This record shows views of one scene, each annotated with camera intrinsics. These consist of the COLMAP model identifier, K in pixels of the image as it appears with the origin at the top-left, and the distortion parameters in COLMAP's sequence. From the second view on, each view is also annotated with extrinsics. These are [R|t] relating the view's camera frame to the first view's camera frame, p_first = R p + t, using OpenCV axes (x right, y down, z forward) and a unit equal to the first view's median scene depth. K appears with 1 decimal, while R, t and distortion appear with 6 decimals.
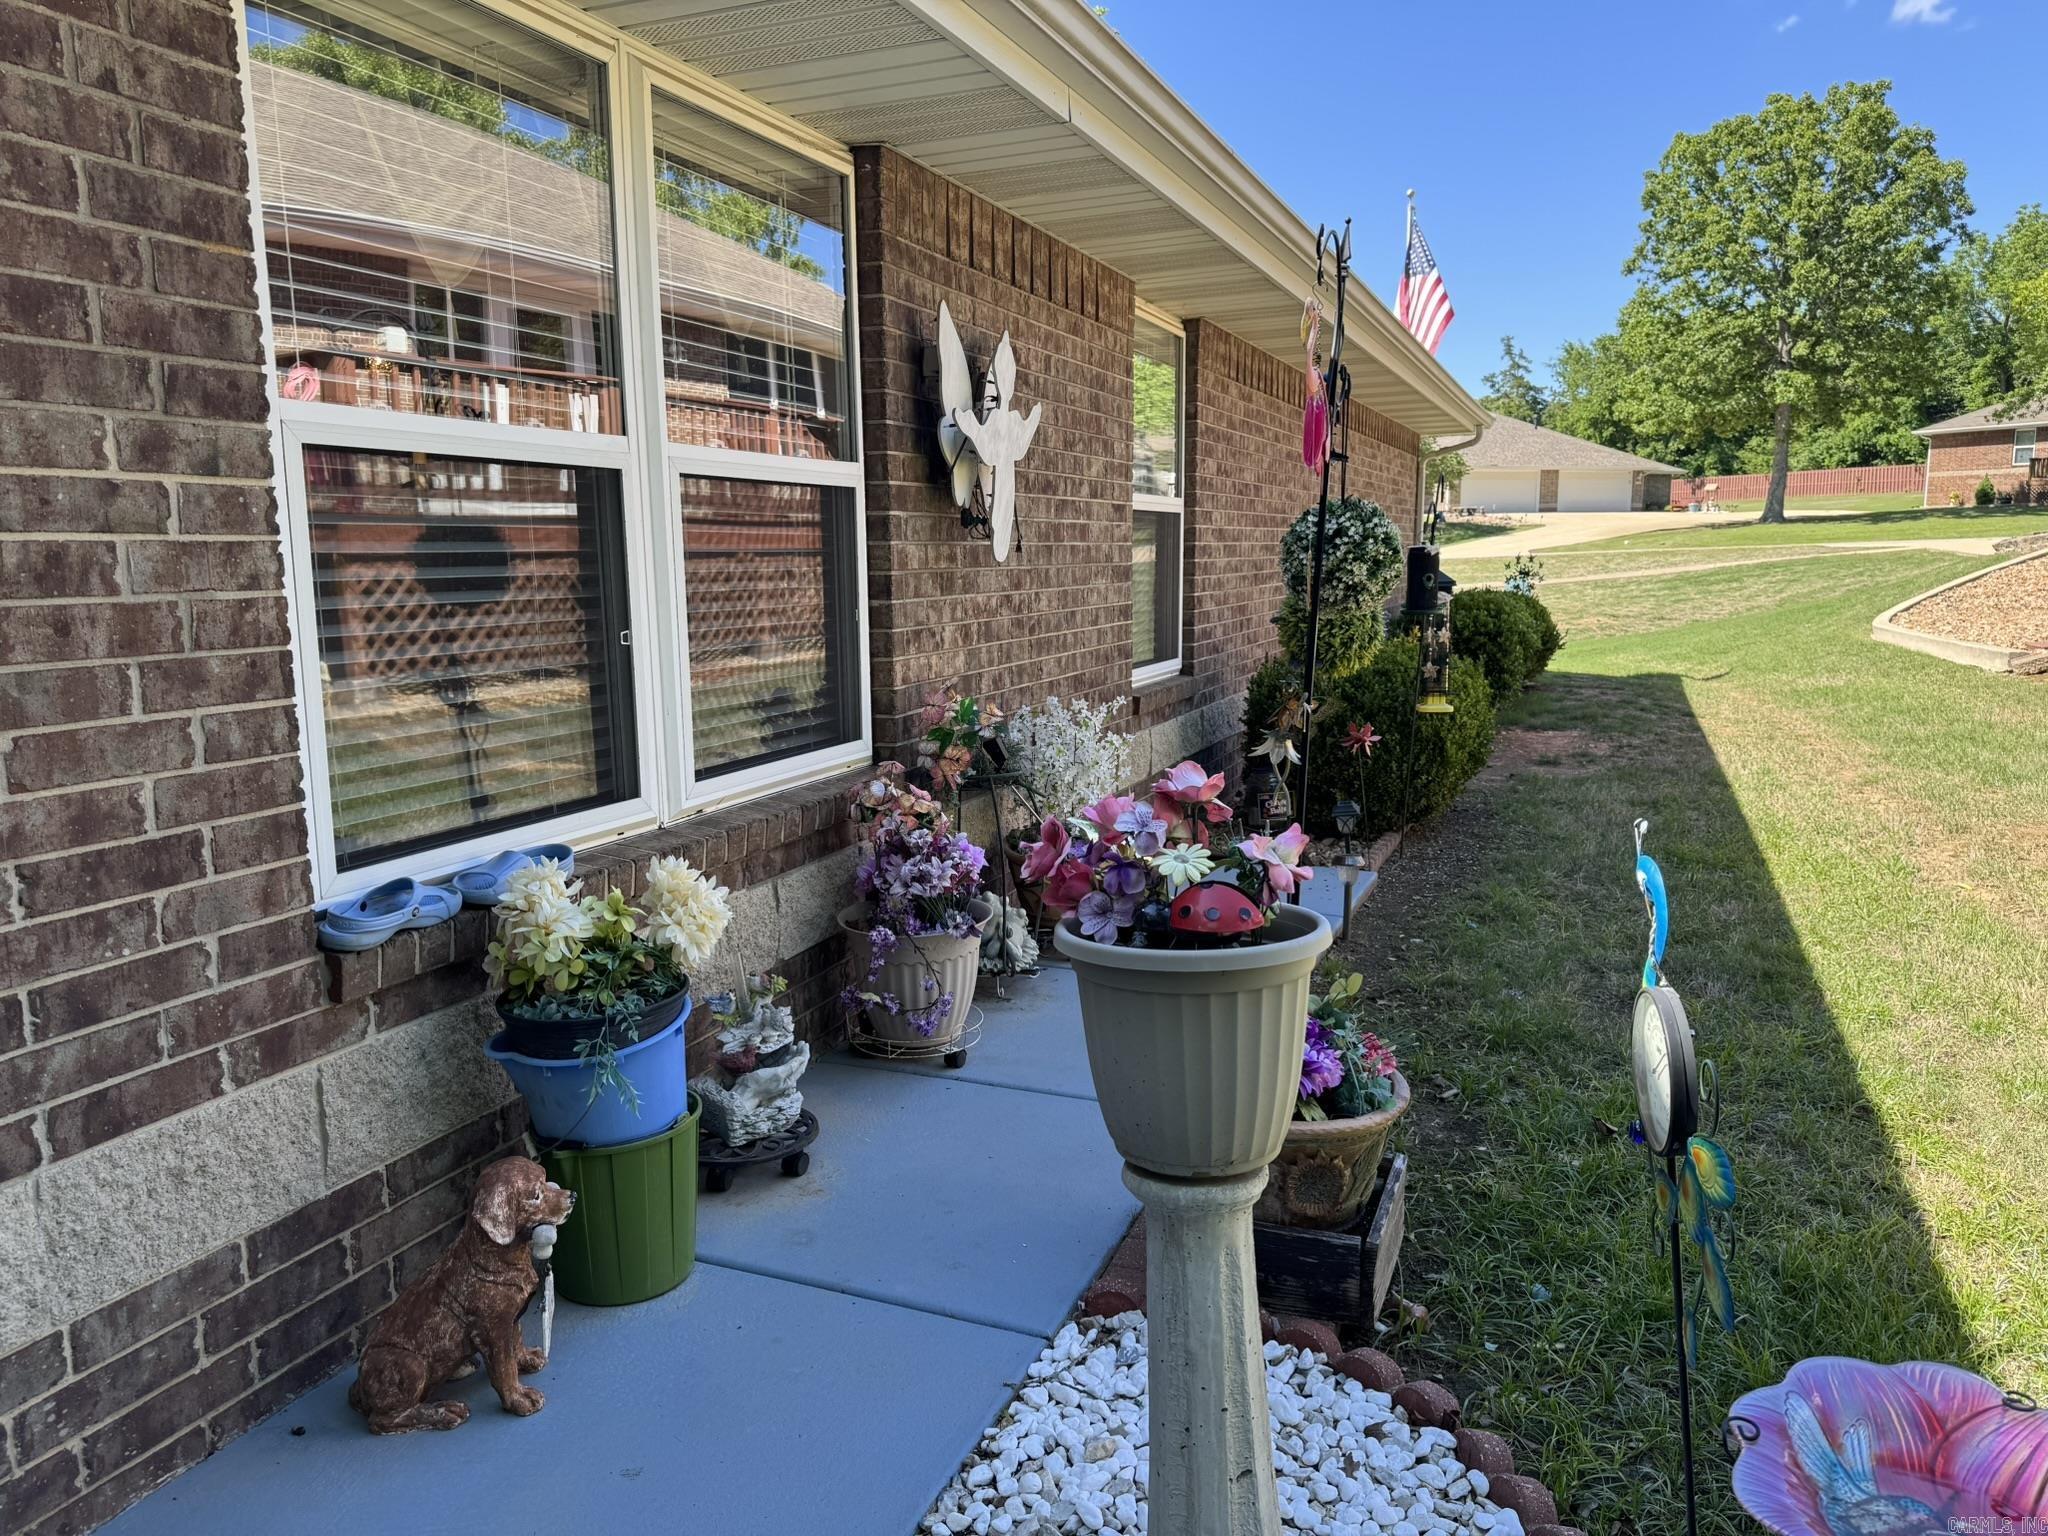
lens RADIAL K [[1412.1, 0, 1023.3], [0, 1412.1, 770.7], [0, 0, 1]] dist [0.001062, 0.000066]
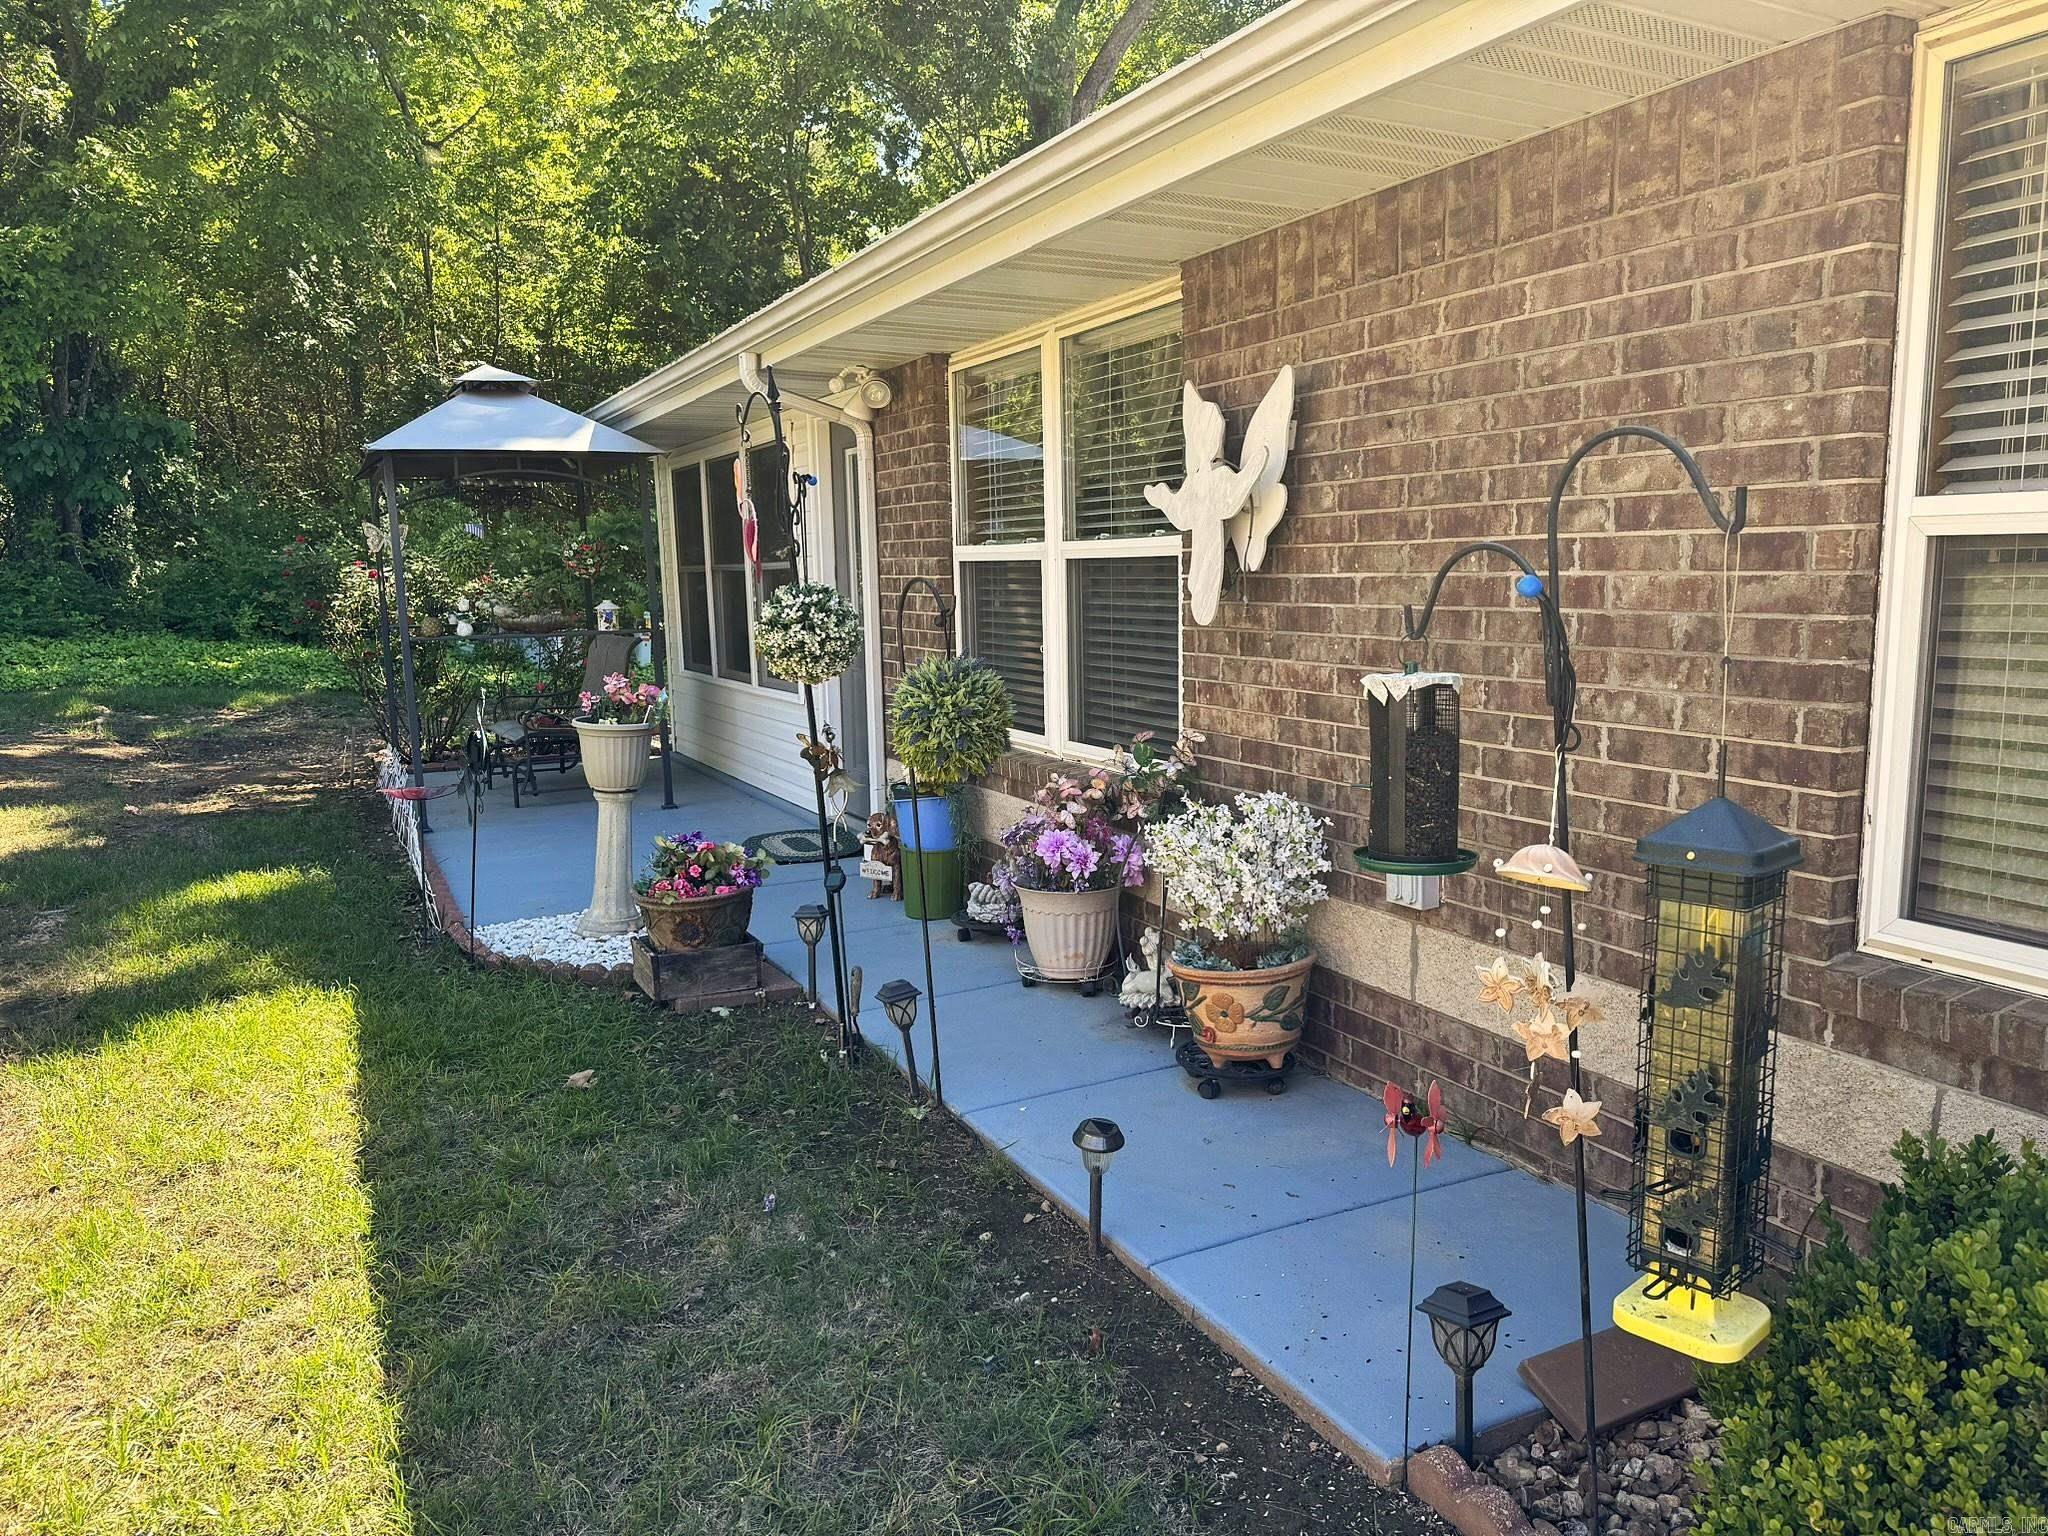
lens RADIAL K [[1412.1, 0, 1025.2], [0, 1412.1, 769.4], [0, 0, 1]] dist [0.001062, 0.000066]
pose [[-0.644424, 0.137495, -0.752205, 0.806856], [-0.083622, 0.965130, 0.248055, -0.280922], [0.760082, 0.222754, -0.610455, 1.505419]]
